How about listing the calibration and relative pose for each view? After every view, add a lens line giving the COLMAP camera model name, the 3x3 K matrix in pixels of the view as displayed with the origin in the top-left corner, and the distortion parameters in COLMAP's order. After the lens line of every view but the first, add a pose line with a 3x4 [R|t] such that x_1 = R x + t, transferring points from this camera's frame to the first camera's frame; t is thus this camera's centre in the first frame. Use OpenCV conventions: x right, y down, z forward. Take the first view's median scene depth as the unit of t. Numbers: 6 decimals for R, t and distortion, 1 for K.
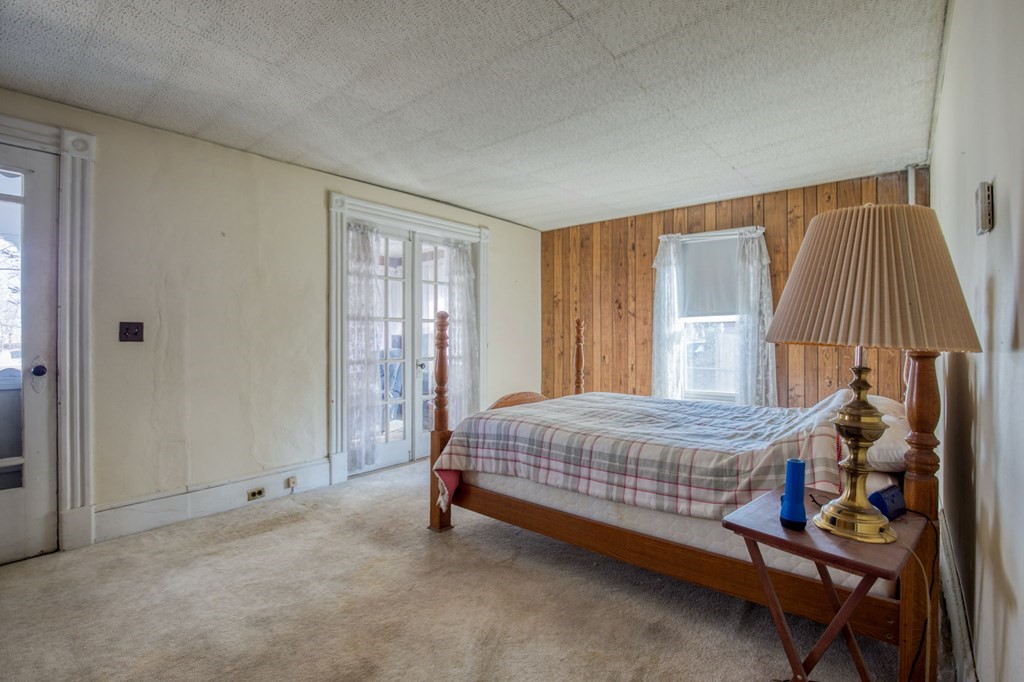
lens RADIAL K [[470.5, 0, 511.4], [0, 470.5, 338.7], [0, 0, 1]] dist [-0.032944, -0.000225]
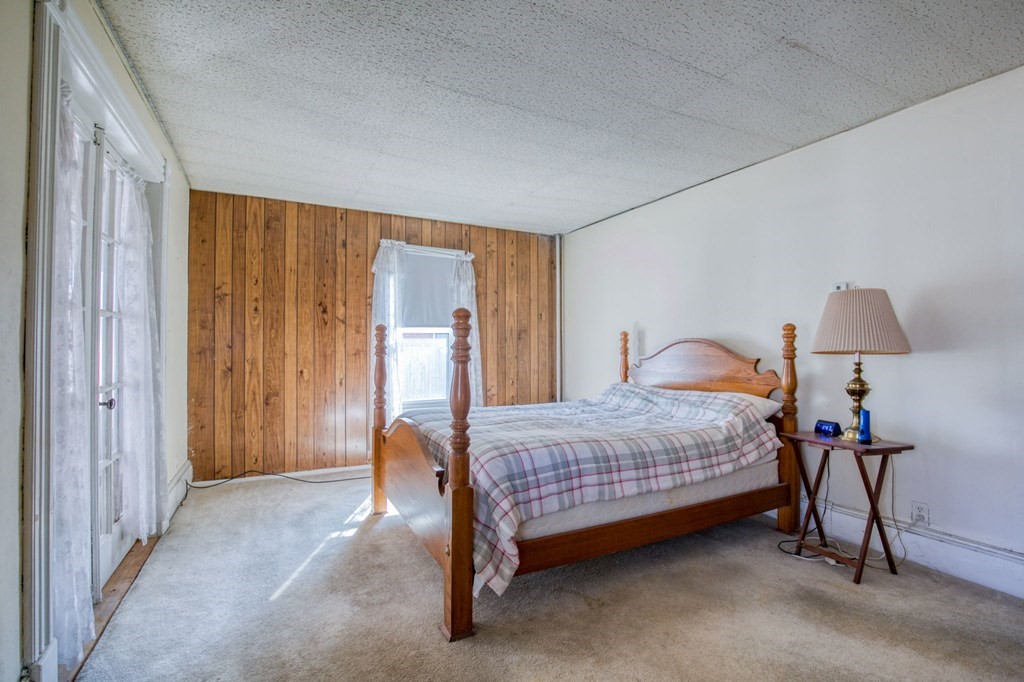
lens RADIAL K [[470.5, 0, 511.0], [0, 470.5, 342.5], [0, 0, 1]] dist [-0.032944, -0.000225]
pose [[0.390201, 0.013127, 0.920636, -0.442967], [-0.000102, 0.999899, -0.014214, 0.000077], [-0.920730, 0.005452, 0.390163, 0.398176]]
